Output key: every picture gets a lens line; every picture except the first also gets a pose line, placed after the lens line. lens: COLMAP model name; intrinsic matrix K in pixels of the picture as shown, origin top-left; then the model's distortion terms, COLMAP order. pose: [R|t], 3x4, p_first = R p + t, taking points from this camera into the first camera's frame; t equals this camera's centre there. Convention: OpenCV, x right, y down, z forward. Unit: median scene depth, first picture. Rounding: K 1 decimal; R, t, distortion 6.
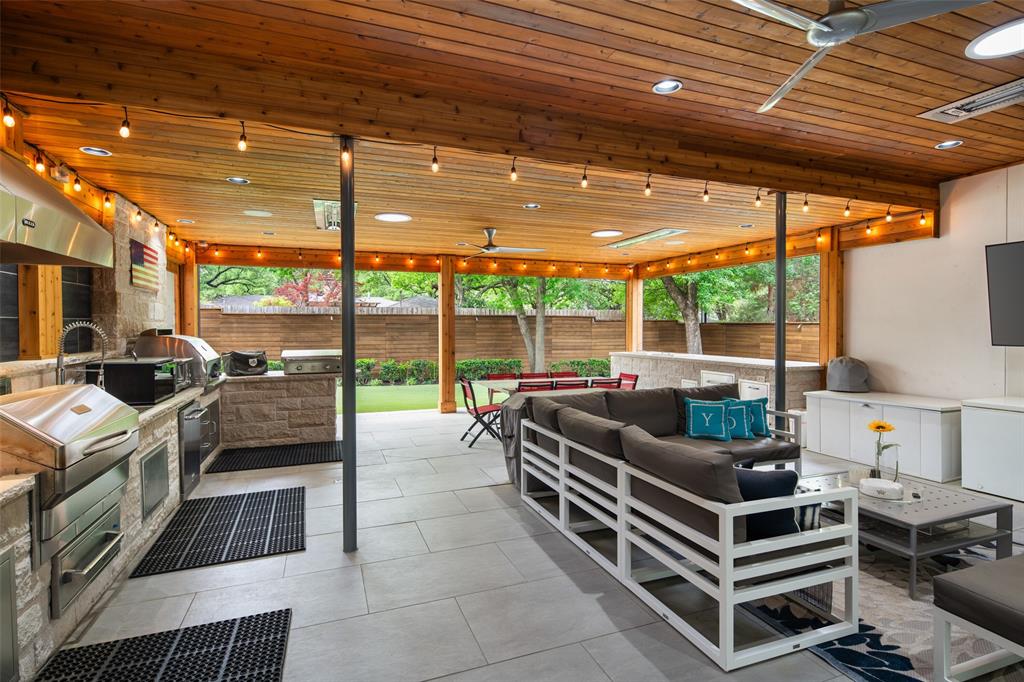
lens RADIAL K [[506.1, 0, 513.5], [0, 506.1, 335.9], [0, 0, 1]] dist [0.006235, -0.005043]
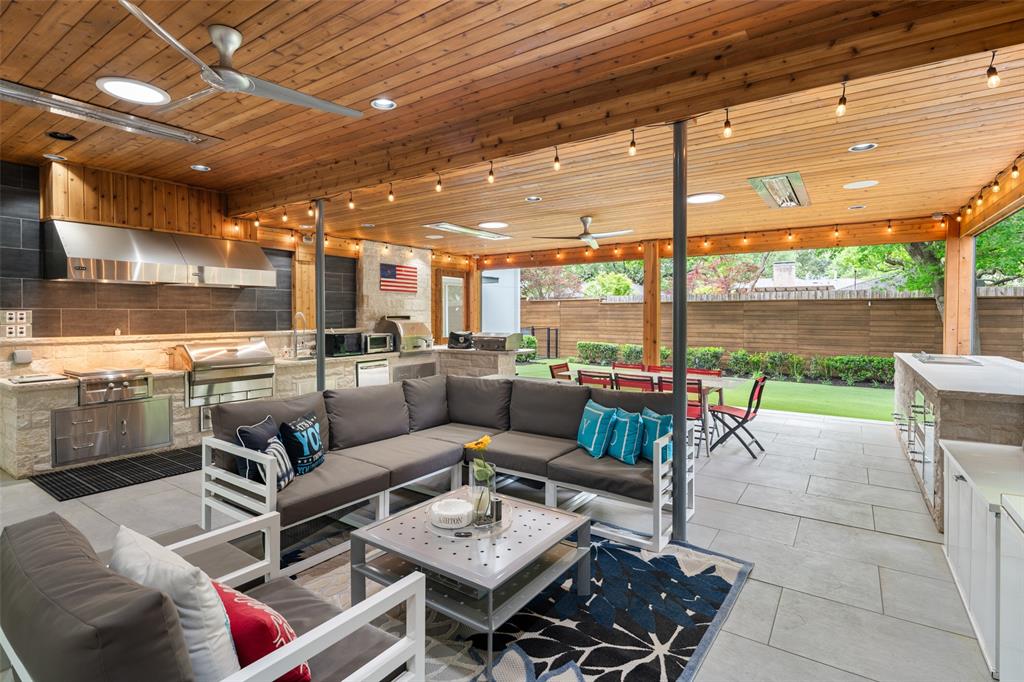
lens RADIAL K [[506.1, 0, 489.2], [0, 506.1, 363.8], [0, 0, 1]] dist [0.006235, -0.005043]
pose [[0.543201, 0.082335, -0.835556, 0.522193], [-0.014509, 0.995952, 0.088708, -0.005640], [0.839477, -0.036063, 0.542197, 0.206044]]
